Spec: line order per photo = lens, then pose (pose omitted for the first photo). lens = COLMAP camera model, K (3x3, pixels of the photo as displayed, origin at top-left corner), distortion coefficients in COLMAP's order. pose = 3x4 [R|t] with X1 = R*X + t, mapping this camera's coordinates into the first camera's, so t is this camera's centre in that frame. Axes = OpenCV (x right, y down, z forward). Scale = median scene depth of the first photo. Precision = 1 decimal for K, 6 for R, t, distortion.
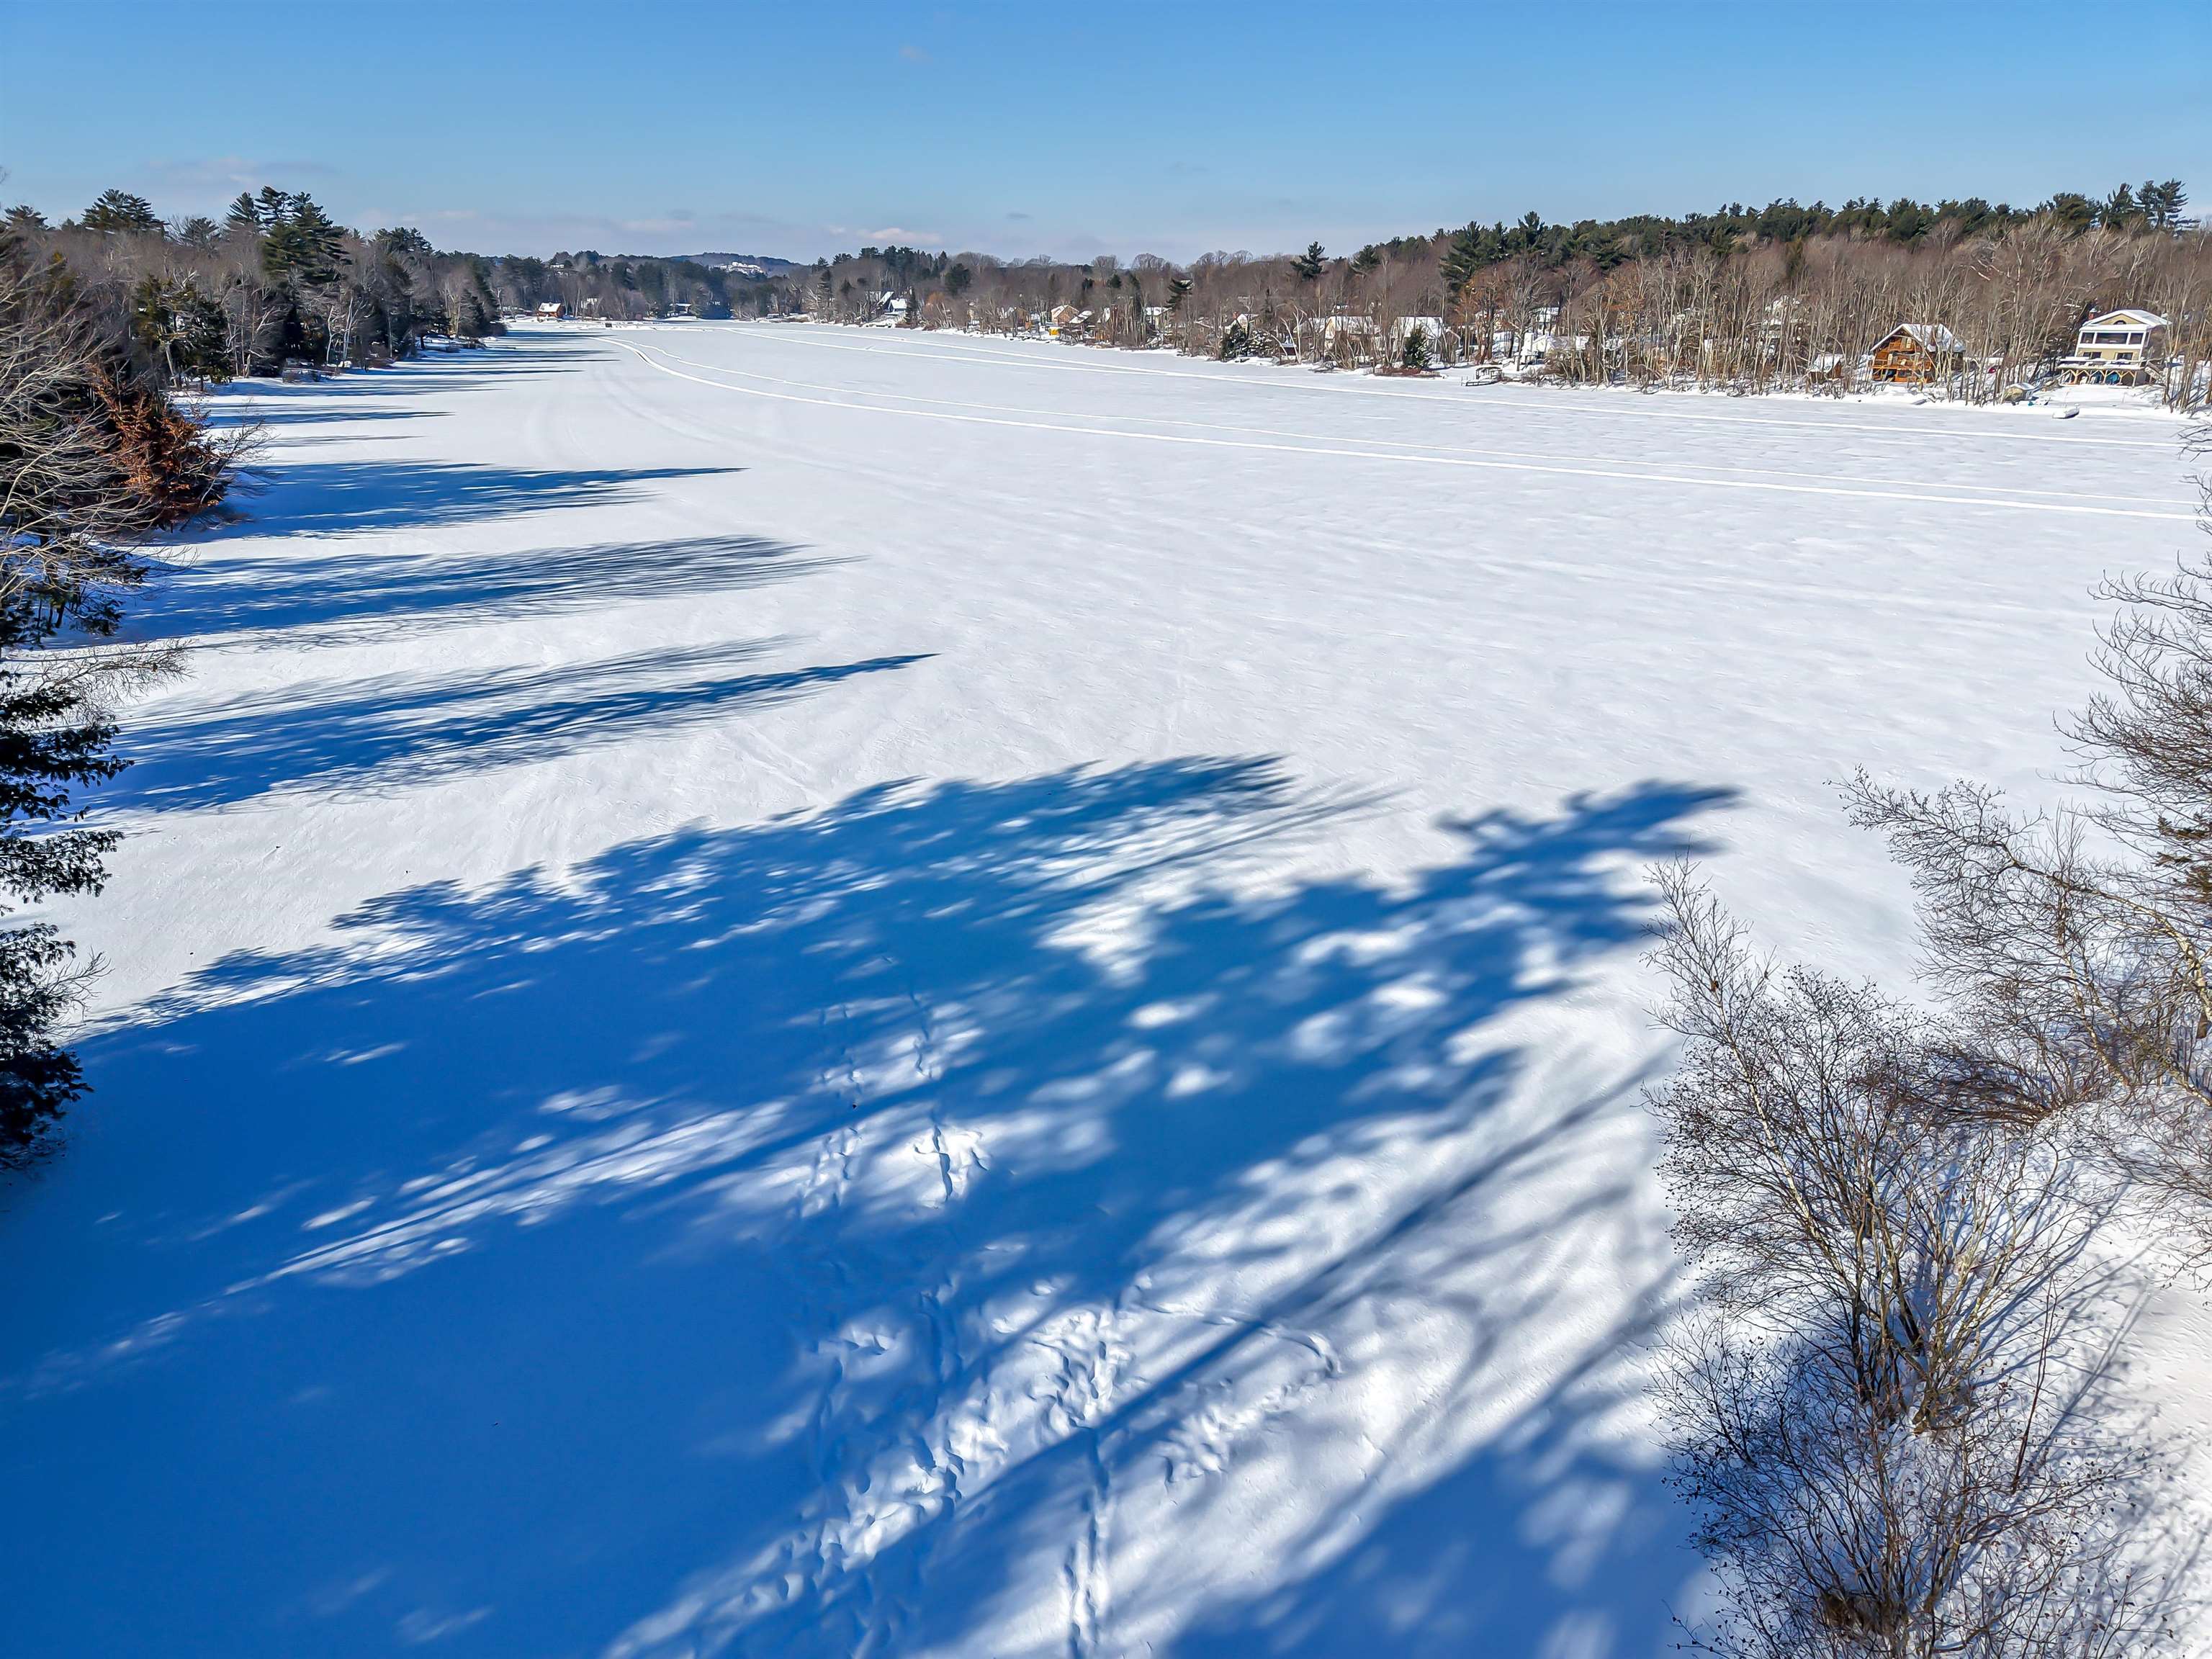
lens RADIAL K [[1527.5, 0, 1108.8], [0, 1527.5, 831.3], [0, 0, 1]] dist [0.004138, -0.001290]
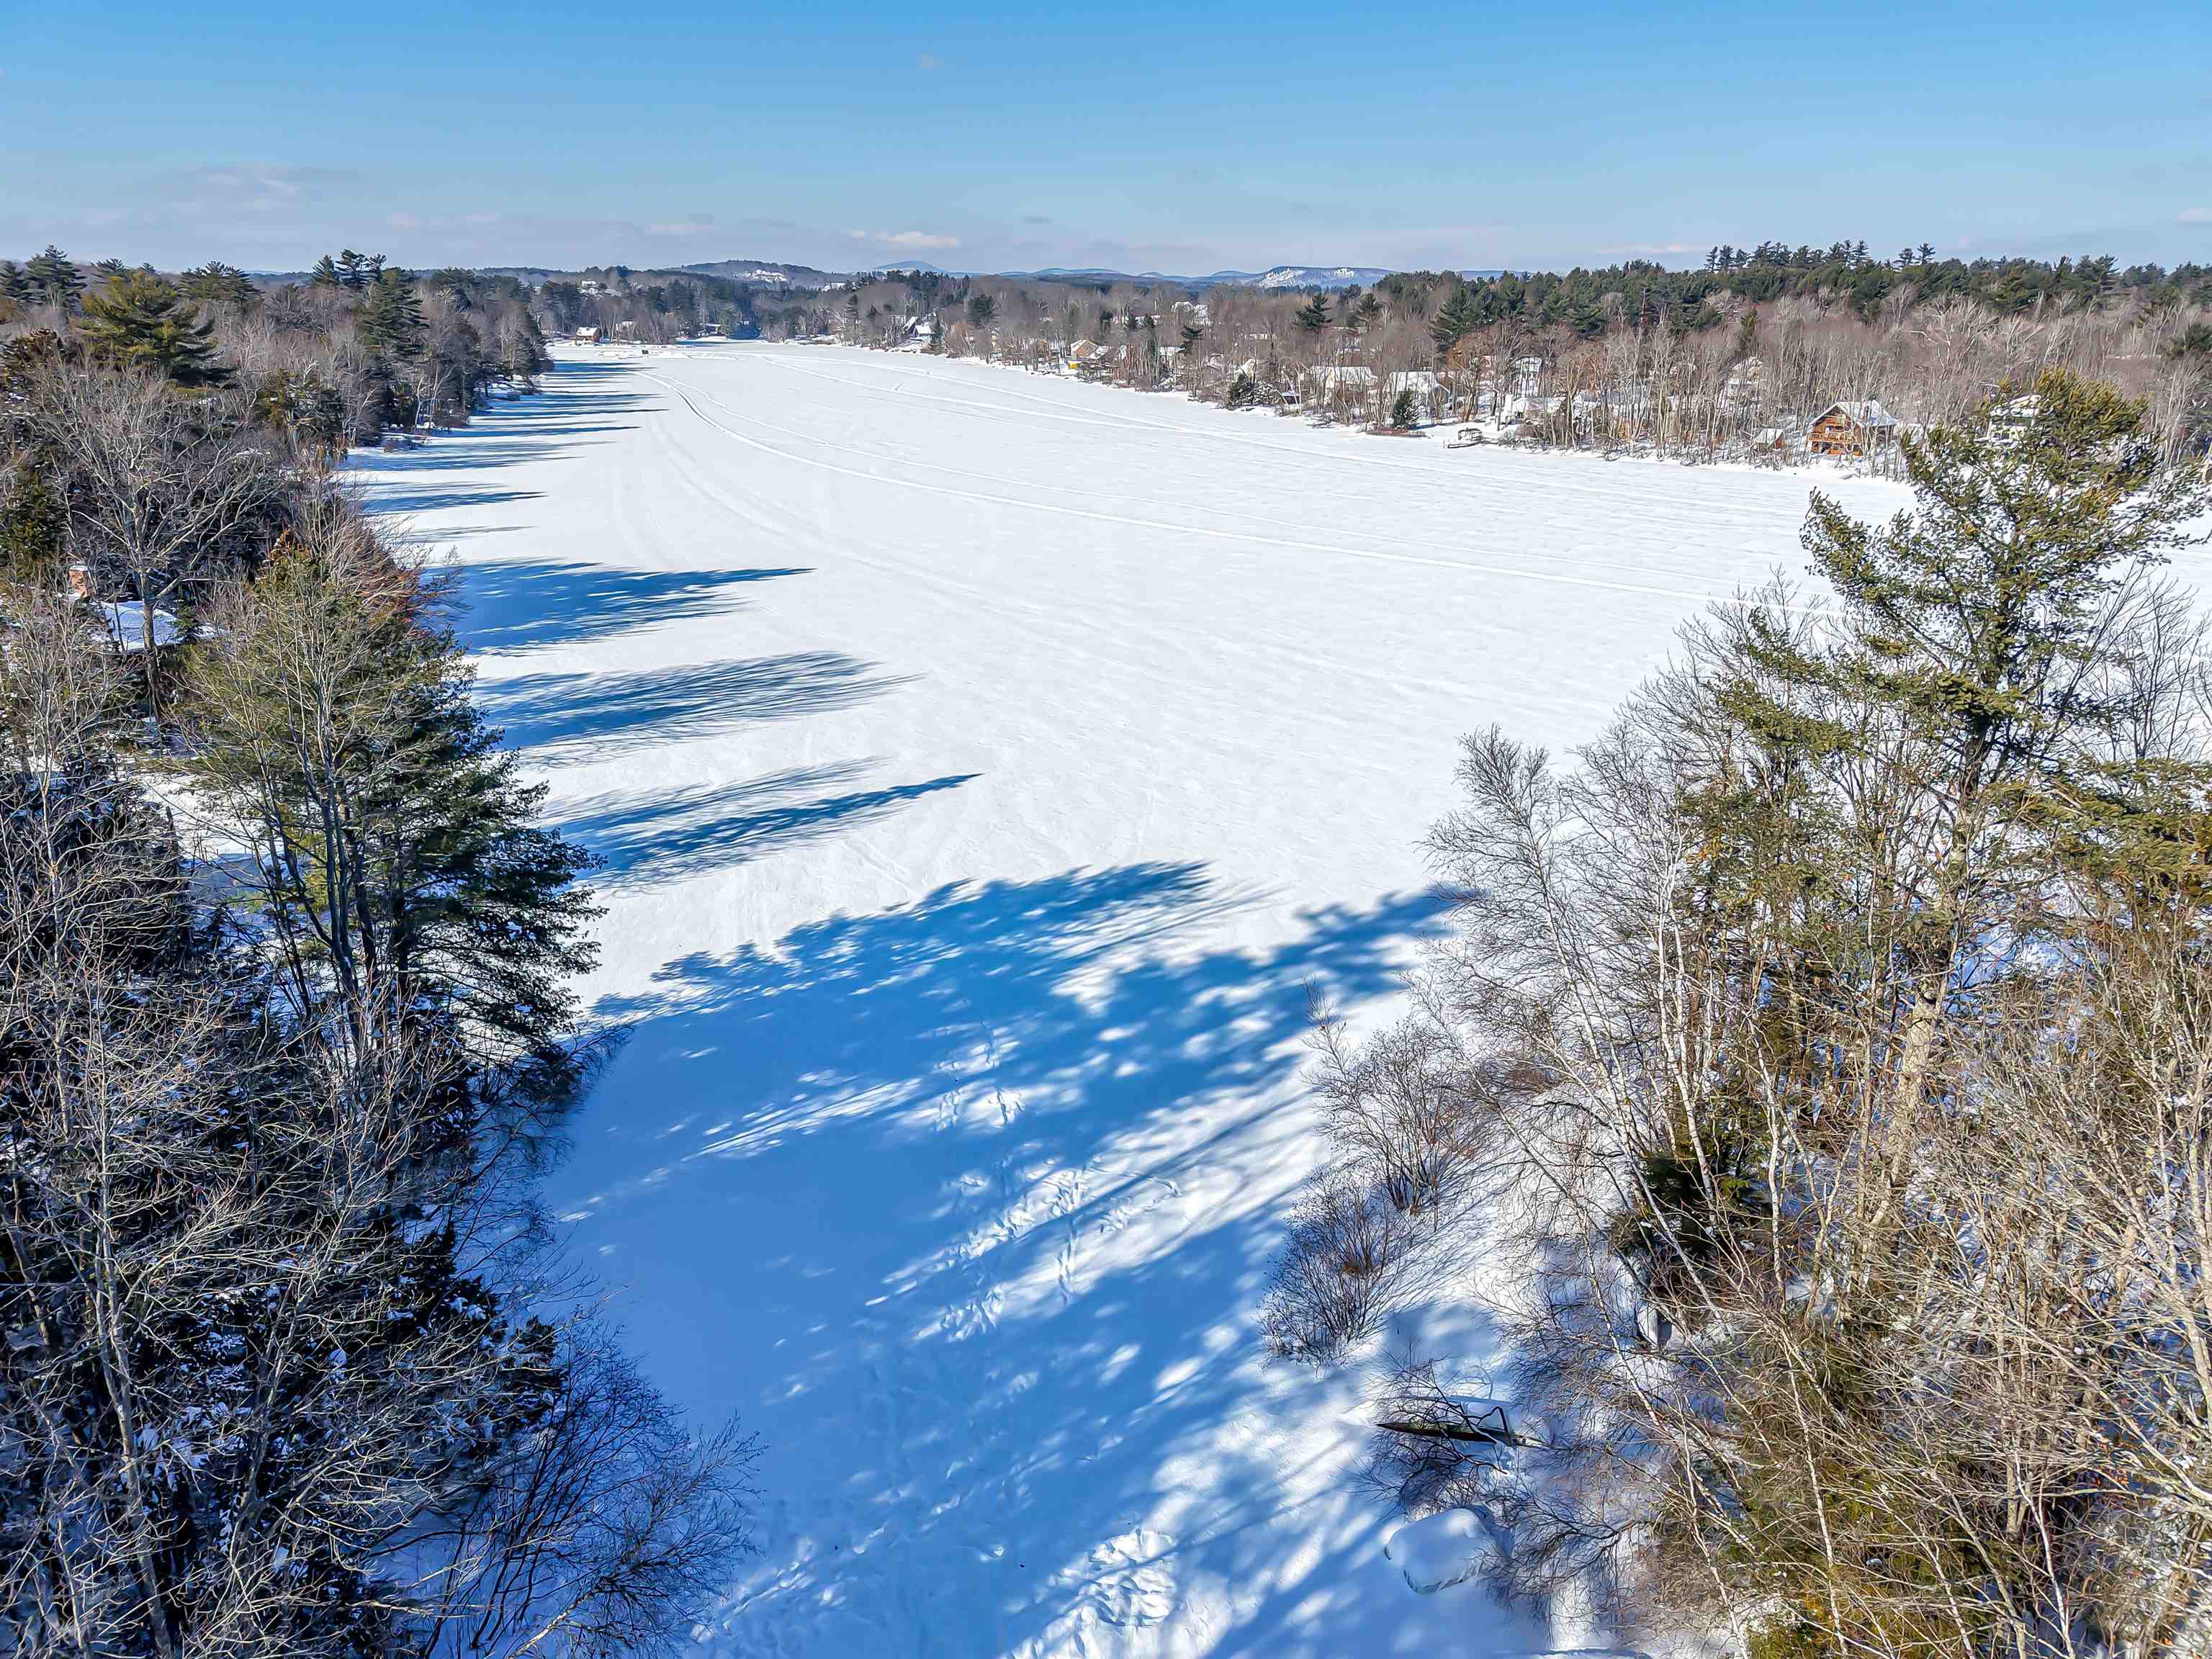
lens RADIAL K [[1513.8, 0, 1105.8], [0, 1513.8, 805.7], [0, 0, 1]] dist [0.034606, -0.000719]
pose [[0.999901, 0.004246, -0.013392, 0.035852], [-0.004512, 0.999792, -0.019903, -0.094638], [0.013305, 0.019961, 0.999712, -0.665227]]
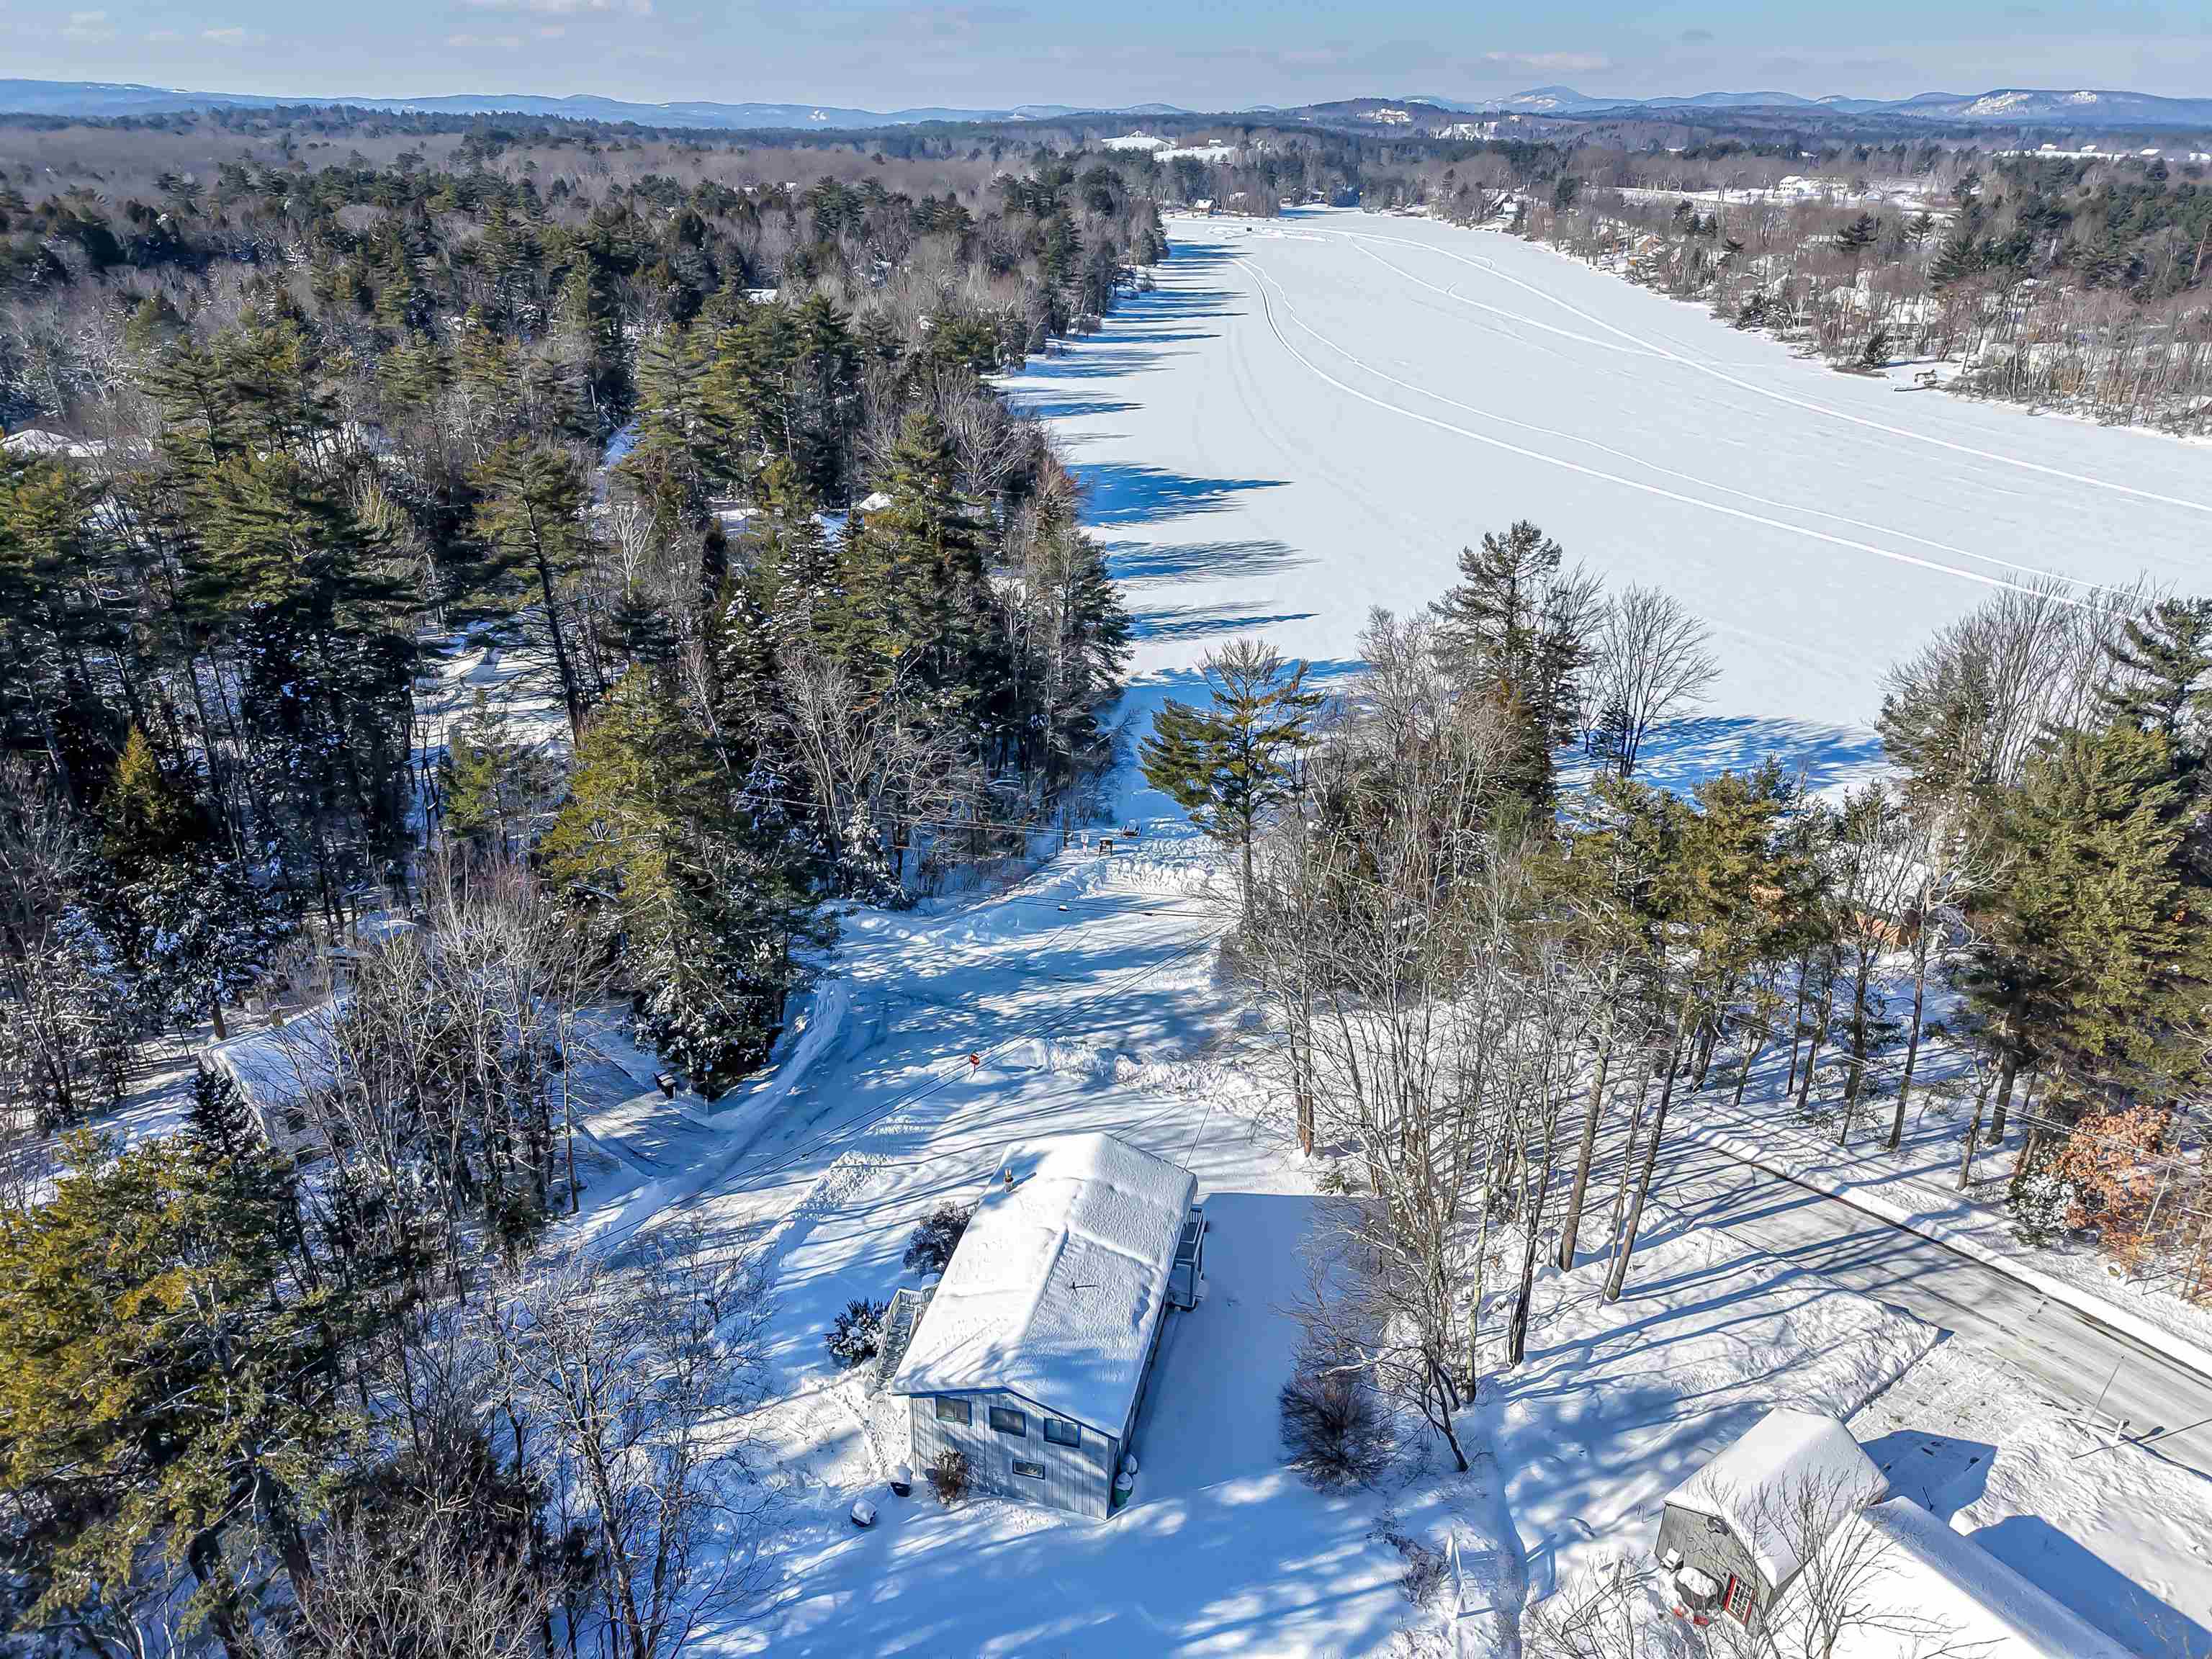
lens RADIAL K [[1445.4, 0, 1111.3], [0, 1445.4, 840.0], [0, 0, 1]] dist [0.014267, -0.000437]
pose [[0.924980, 0.168569, -0.340583, 0.866451], [-0.132107, 0.982972, 0.127729, 0.011416], [0.356315, -0.073153, 0.931498, -2.851603]]
